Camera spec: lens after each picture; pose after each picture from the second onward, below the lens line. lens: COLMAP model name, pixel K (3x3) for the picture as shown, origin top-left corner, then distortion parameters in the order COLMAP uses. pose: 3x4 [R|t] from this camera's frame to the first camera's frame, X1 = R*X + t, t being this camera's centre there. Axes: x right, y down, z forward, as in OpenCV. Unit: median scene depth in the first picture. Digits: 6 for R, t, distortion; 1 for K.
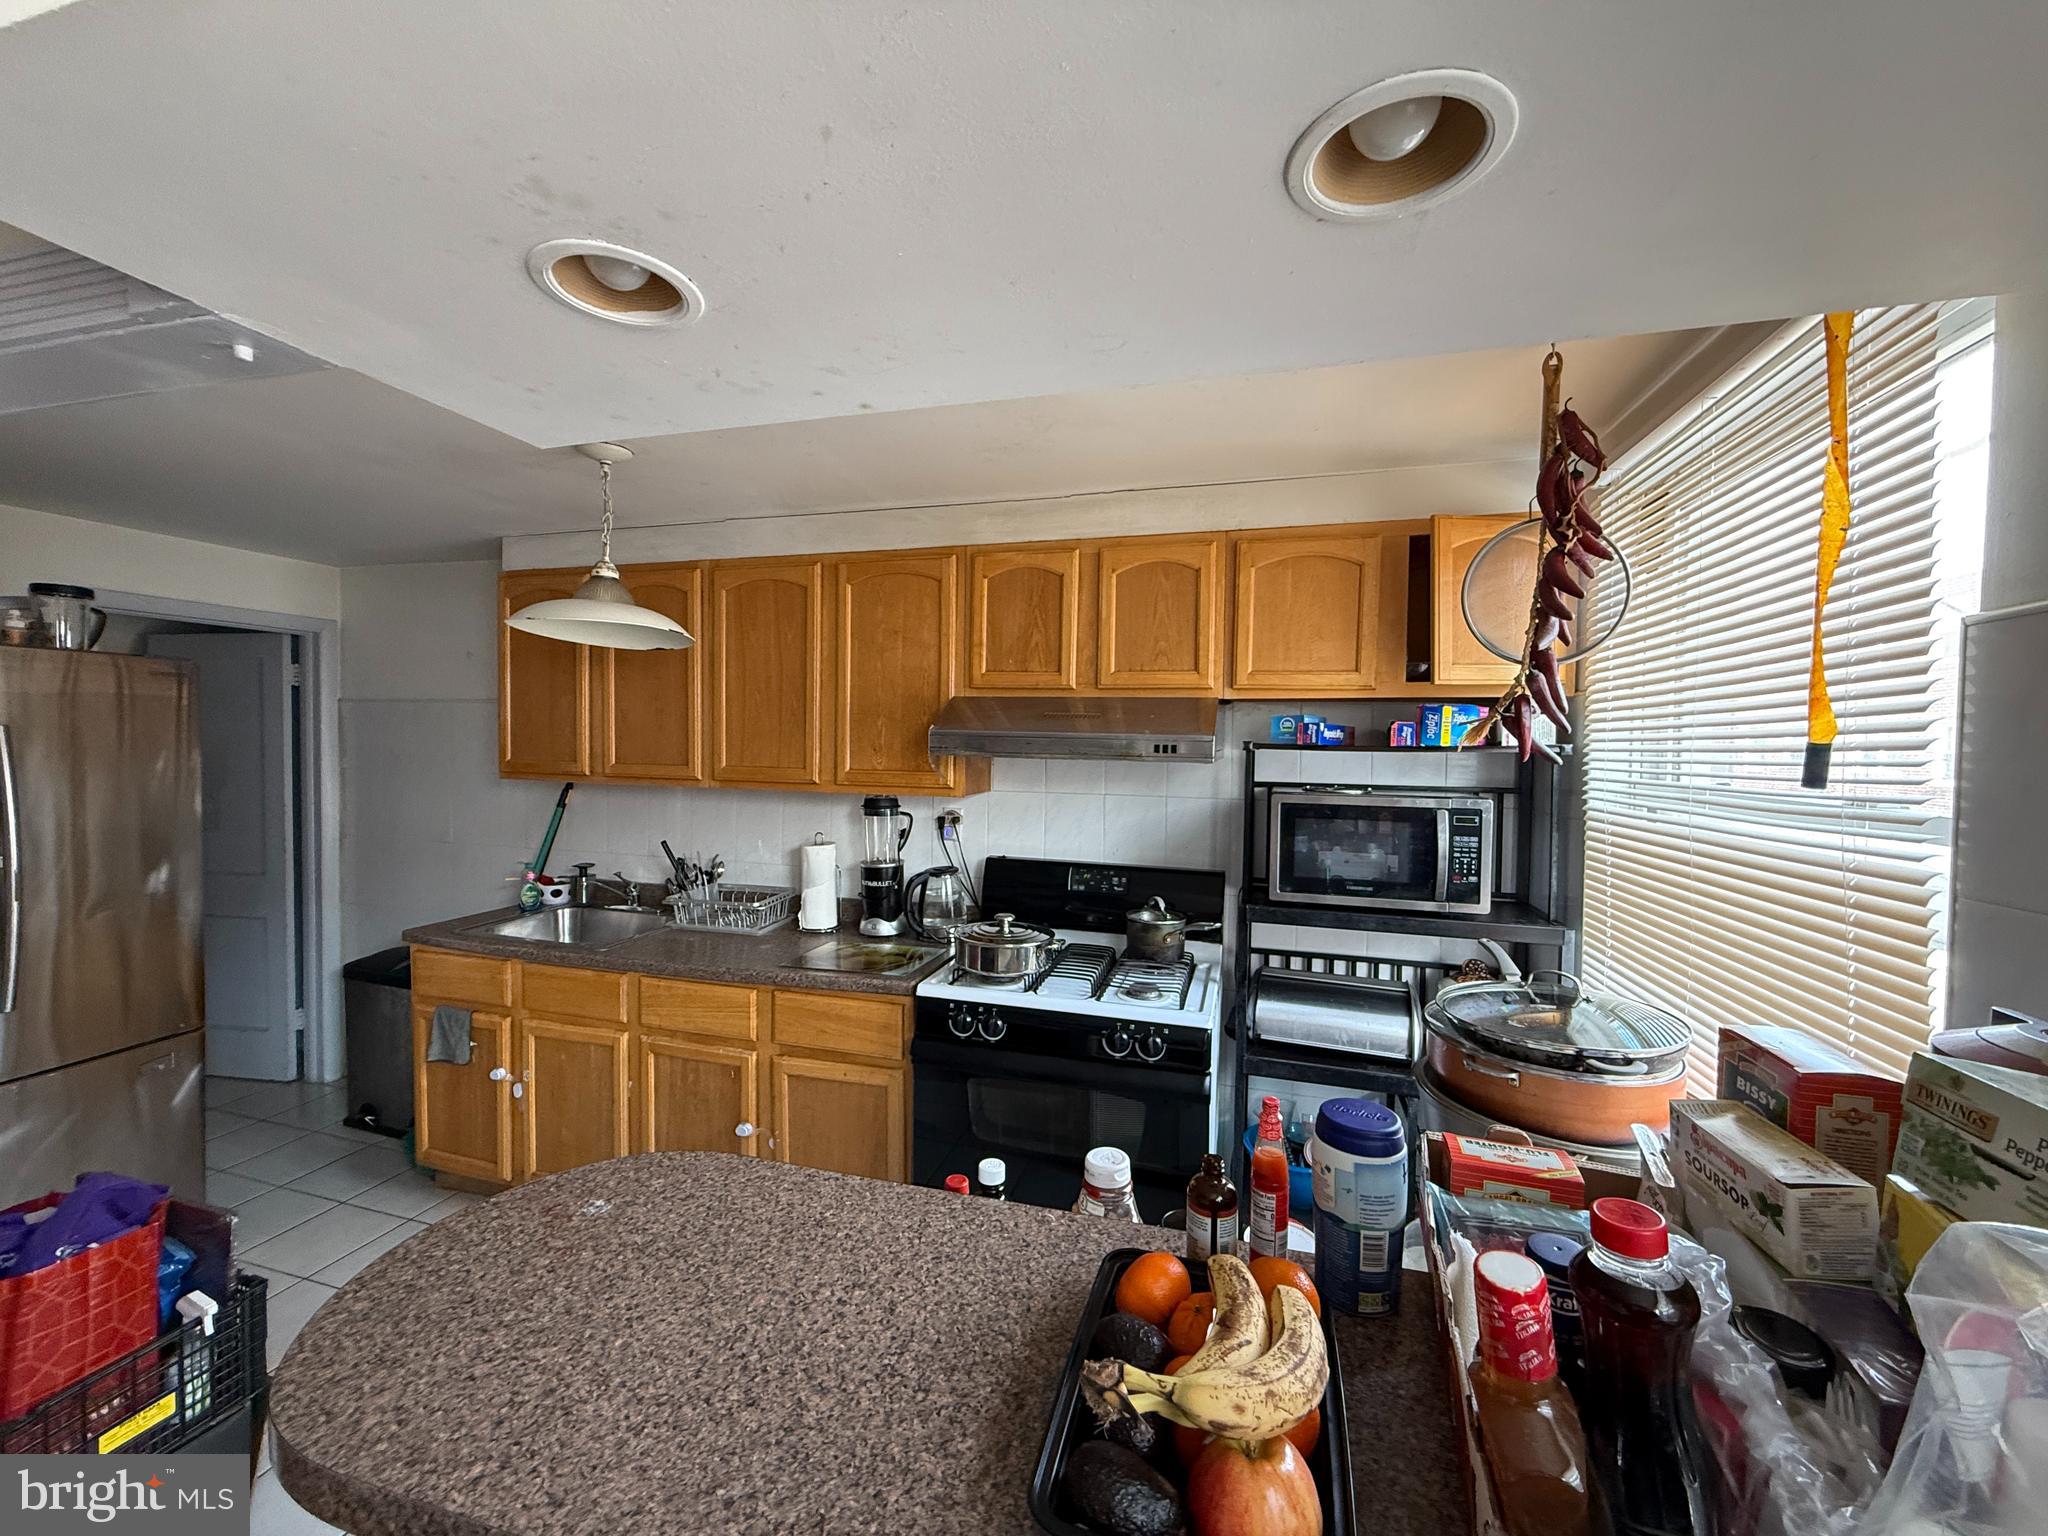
lens RADIAL K [[814.8, 0, 1025.4], [0, 814.8, 760.0], [0, 0, 1]] dist [0.000522, 0.000491]
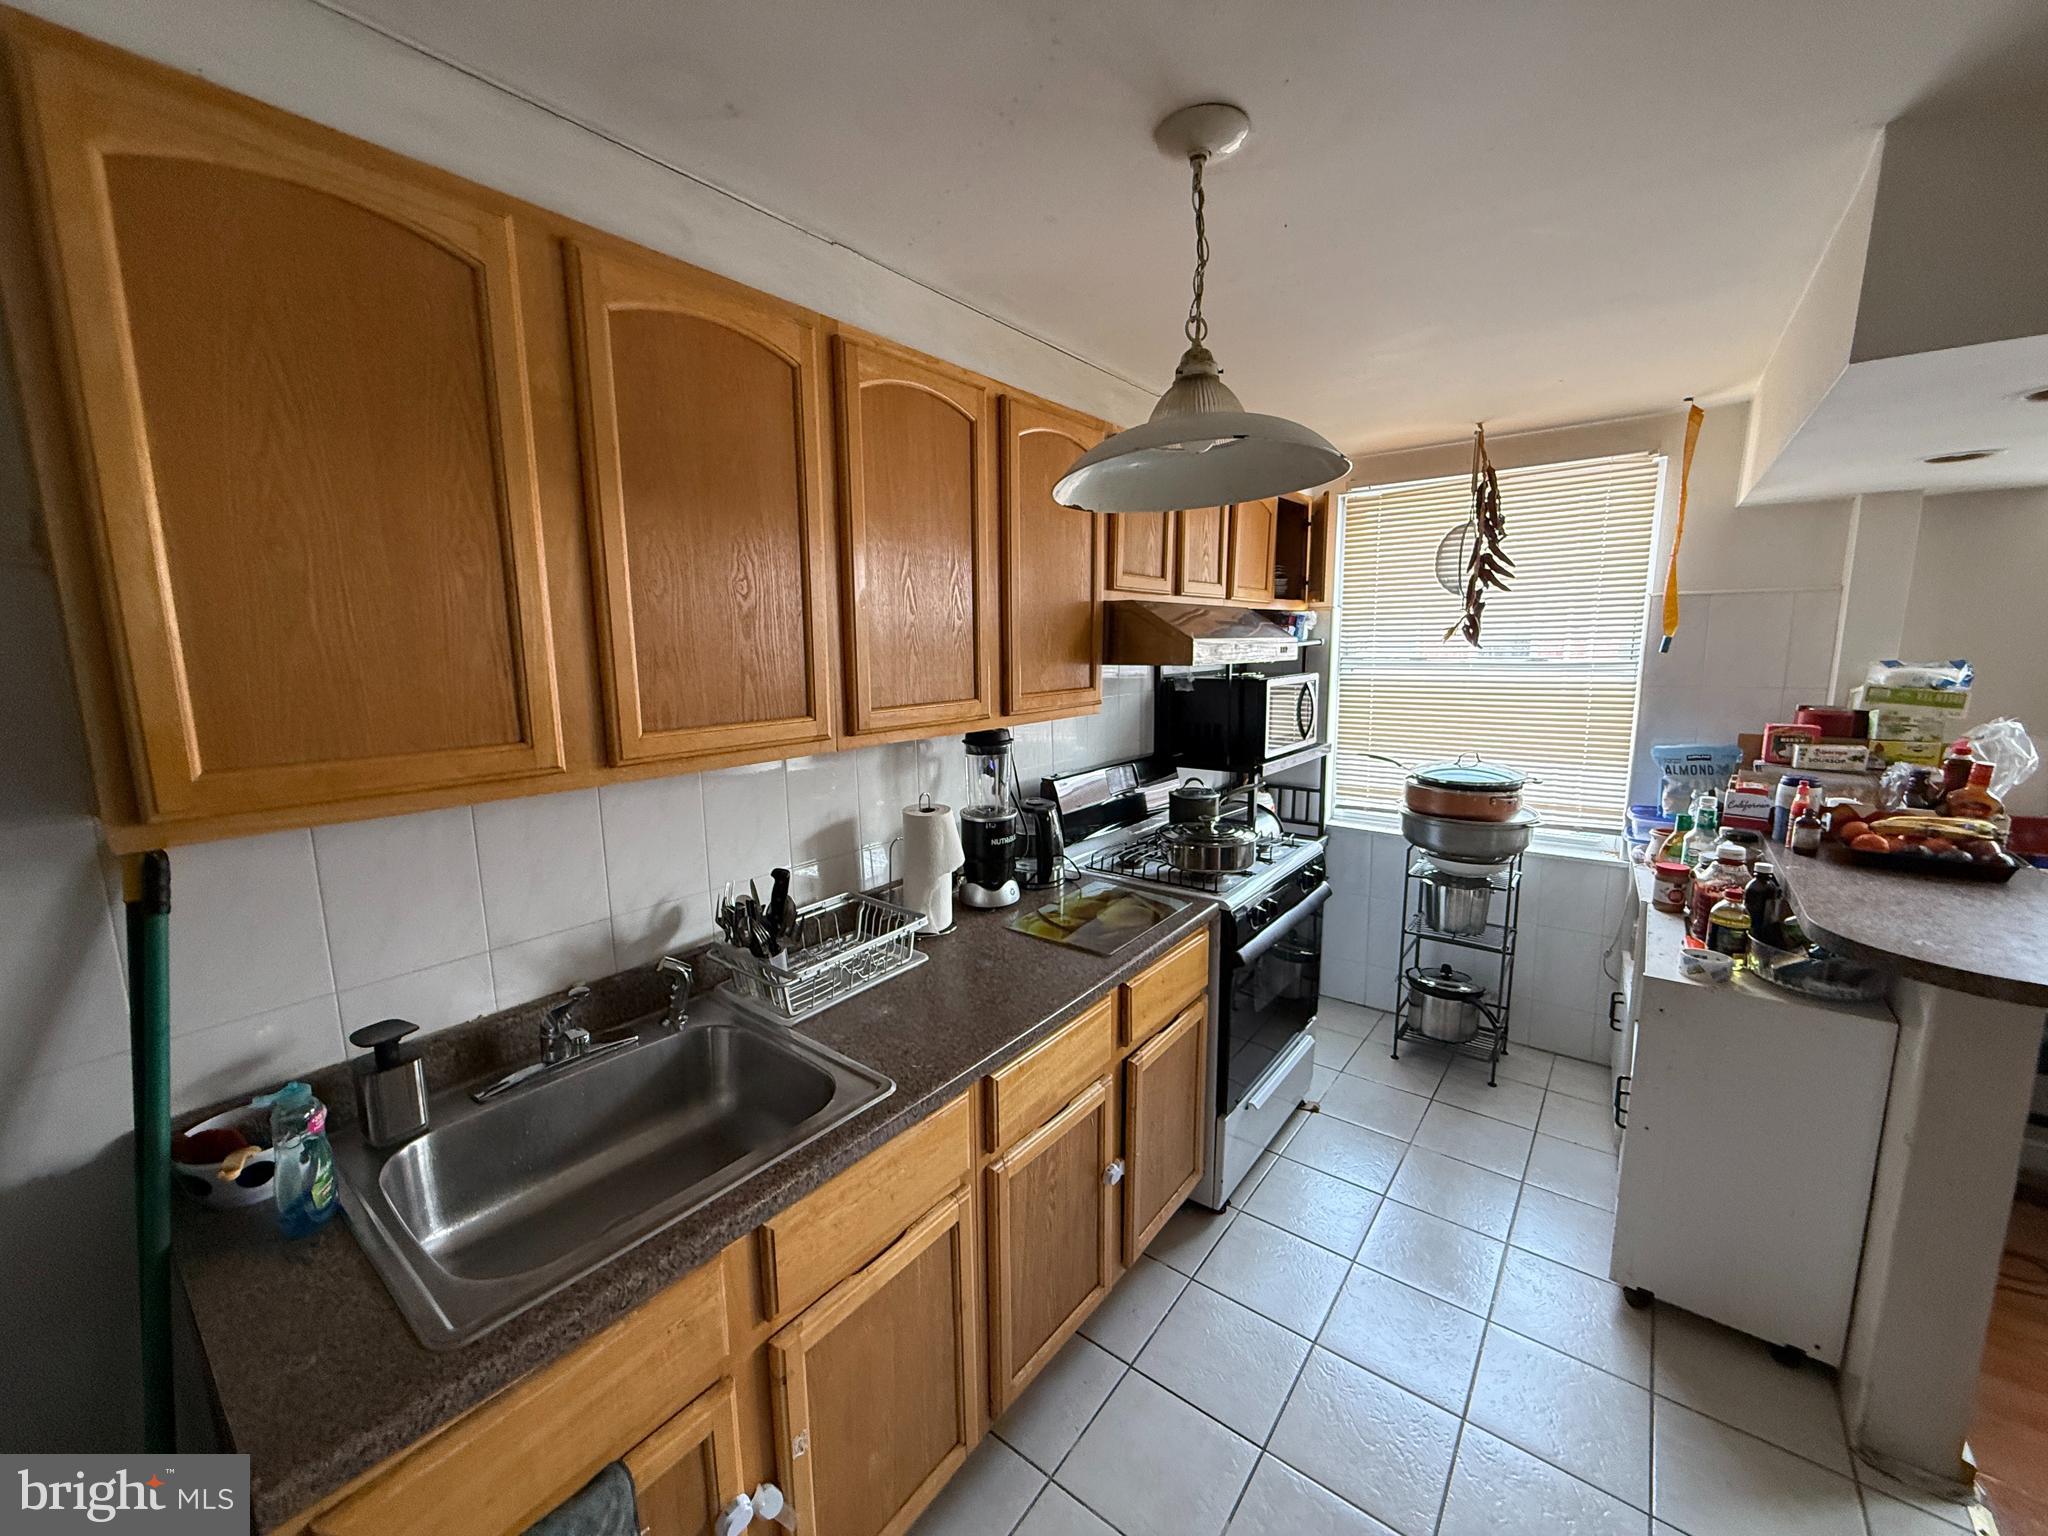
lens RADIAL K [[814.8, 0, 1020.5], [0, 814.8, 773.6], [0, 0, 1]] dist [0.000522, 0.000491]
pose [[0.370349, -0.184808, 0.910323, -0.945100], [0.055273, 0.982657, 0.177006, -0.053568], [-0.927247, -0.015238, 0.374141, 0.755141]]
